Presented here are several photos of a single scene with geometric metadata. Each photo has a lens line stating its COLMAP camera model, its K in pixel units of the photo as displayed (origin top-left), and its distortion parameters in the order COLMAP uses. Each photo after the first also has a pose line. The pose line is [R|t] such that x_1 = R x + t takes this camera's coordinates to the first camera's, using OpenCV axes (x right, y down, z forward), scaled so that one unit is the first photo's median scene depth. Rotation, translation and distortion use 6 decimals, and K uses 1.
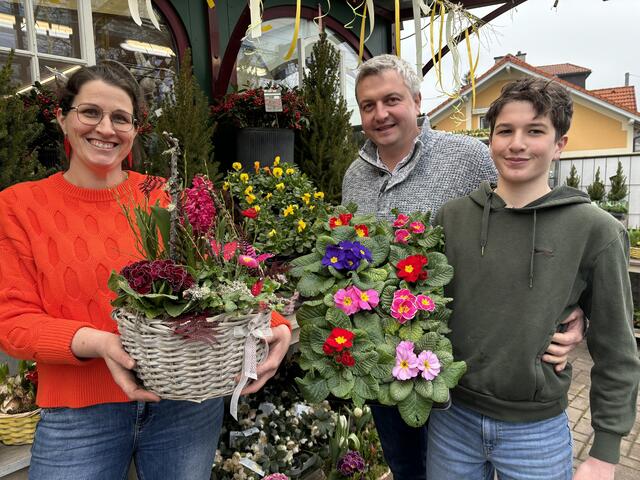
lens RADIAL K [[461.0, 0, 309.9], [0, 461.0, 239.6], [0, 0, 1]] dist [-0.002573, -0.000144]
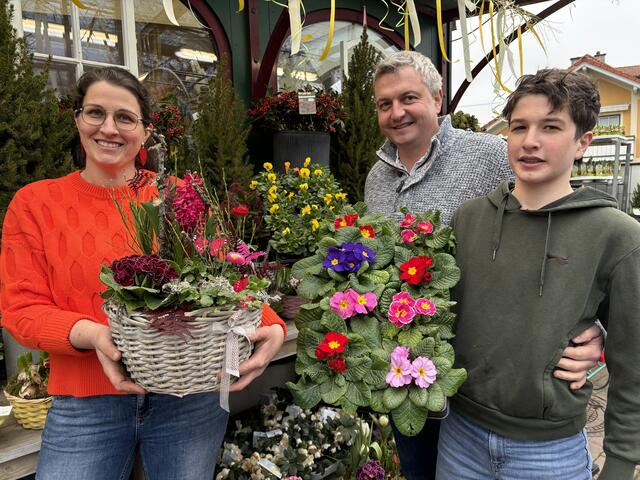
lens RADIAL K [[461.2, 0, 311.8], [0, 461.2, 238.9], [0, 0, 1]] dist [0.002434, -0.003075]
pose [[0.993126, 0.018996, -0.115497, 0.109570], [-0.020435, 0.999728, -0.011280, 0.010004], [0.115252, 0.013563, 0.993244, 0.019362]]
